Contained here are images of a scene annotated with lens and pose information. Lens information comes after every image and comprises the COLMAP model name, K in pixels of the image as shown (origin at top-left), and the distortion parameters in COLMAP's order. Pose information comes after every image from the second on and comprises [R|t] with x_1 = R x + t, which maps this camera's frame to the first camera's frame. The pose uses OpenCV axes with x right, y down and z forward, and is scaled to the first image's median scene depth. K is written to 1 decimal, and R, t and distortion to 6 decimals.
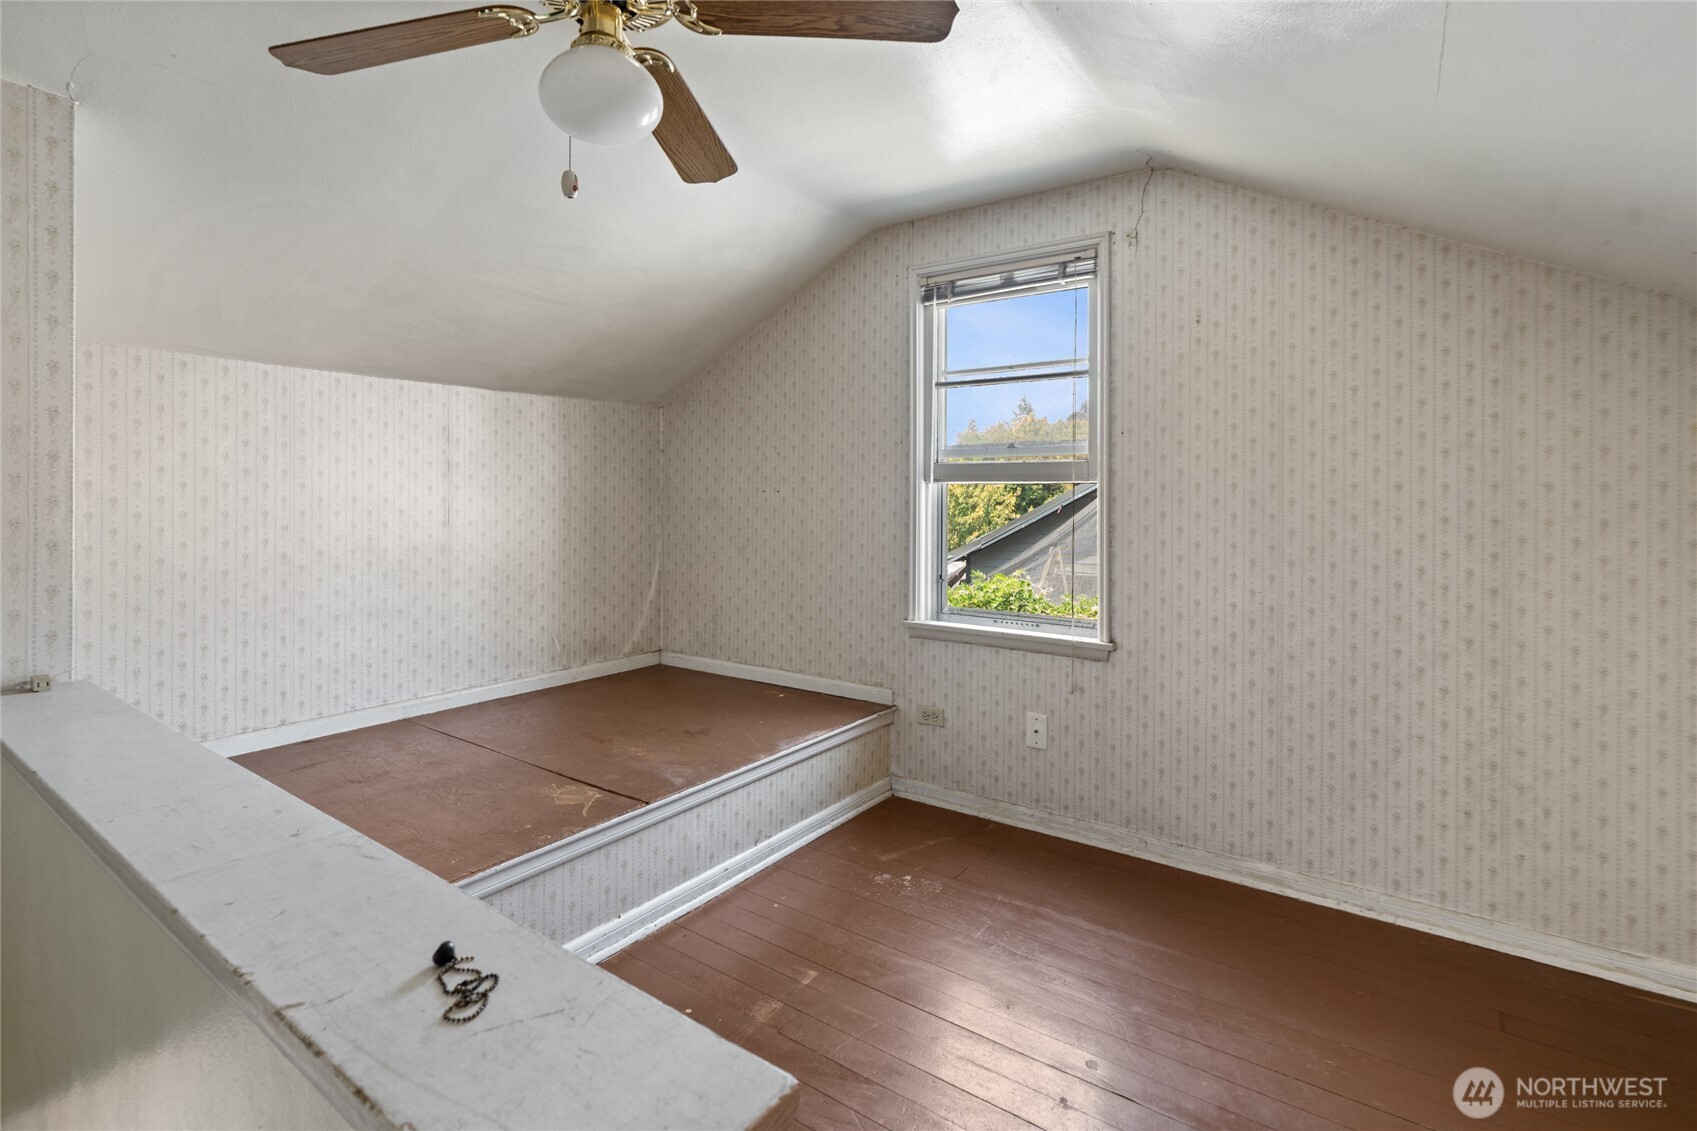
lens RADIAL K [[796.2, 0, 852.4], [0, 796.2, 506.3], [0, 0, 1]] dist [-0.027334, 0.000841]
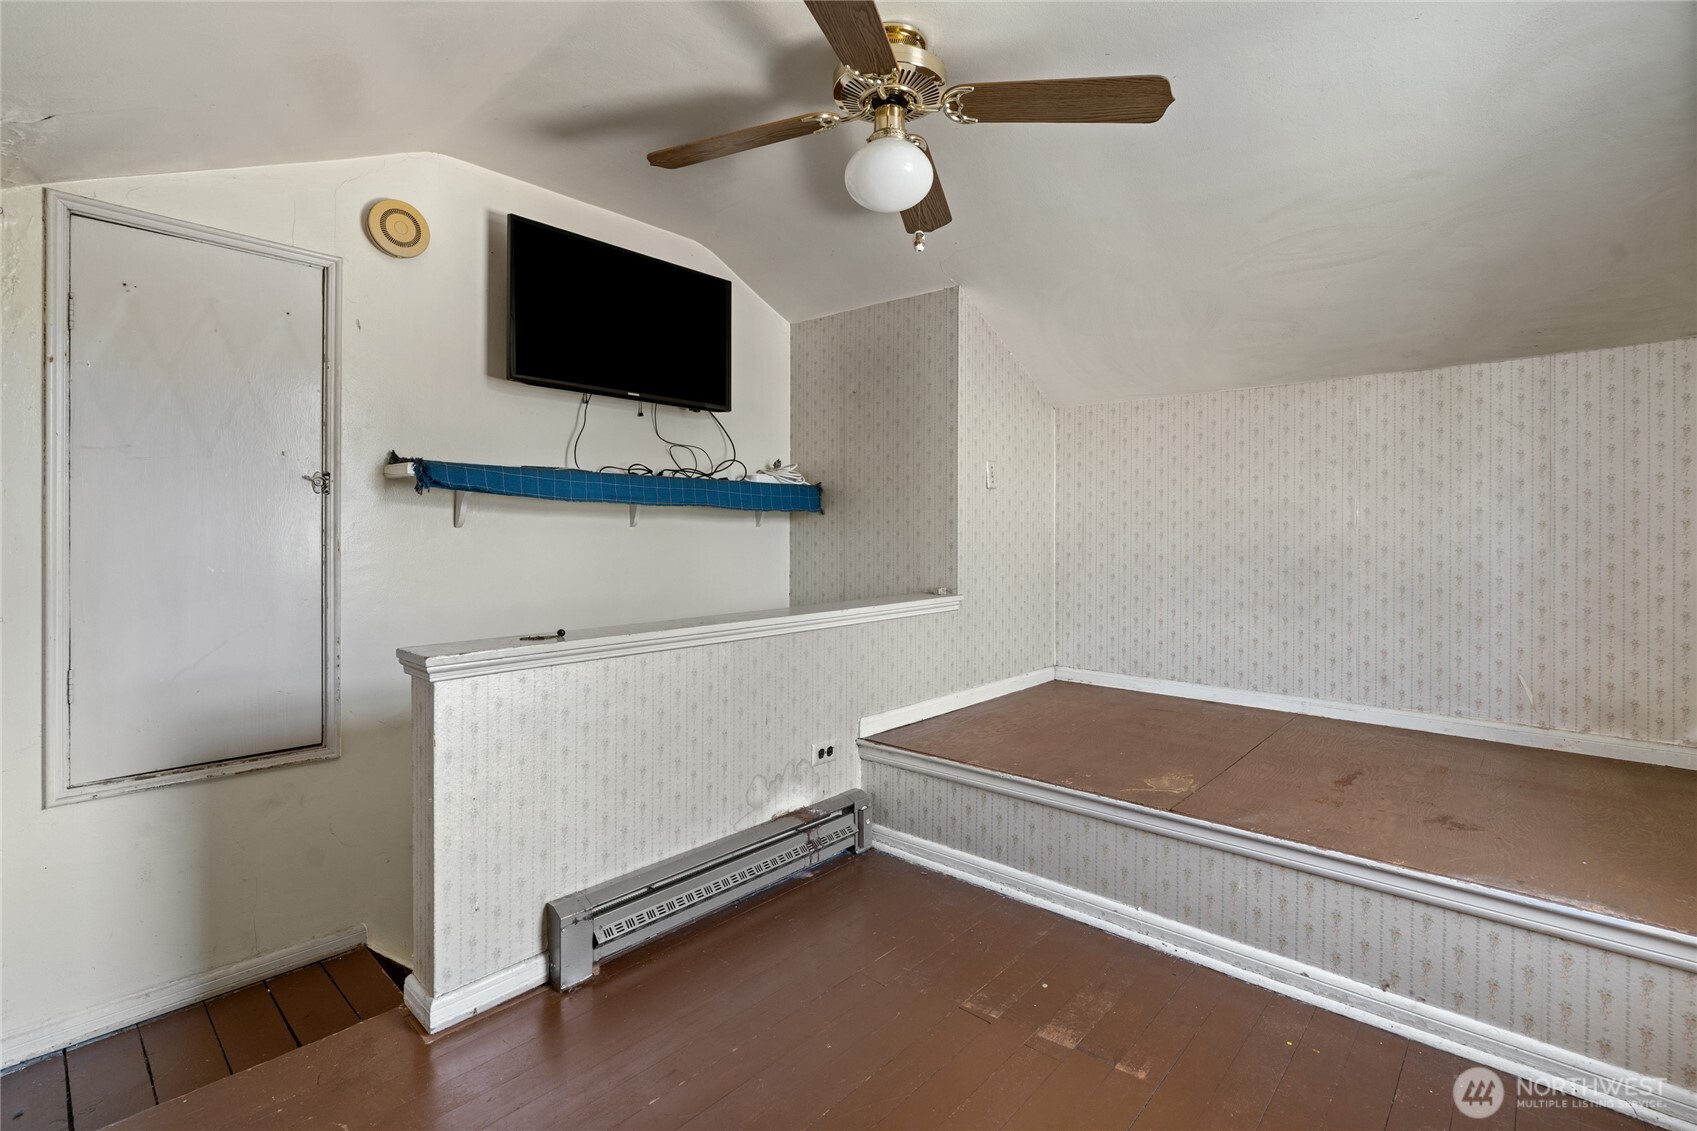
lens RADIAL K [[765.0, 0, 850.1], [0, 765.0, 535.0], [0, 0, 1]] dist [-0.001942, -0.000064]
pose [[-0.108714, 0.007582, -0.994044, 0.579689], [-0.015746, 0.999832, 0.009348, 0.044195], [0.993948, 0.016669, -0.108577, 0.625402]]
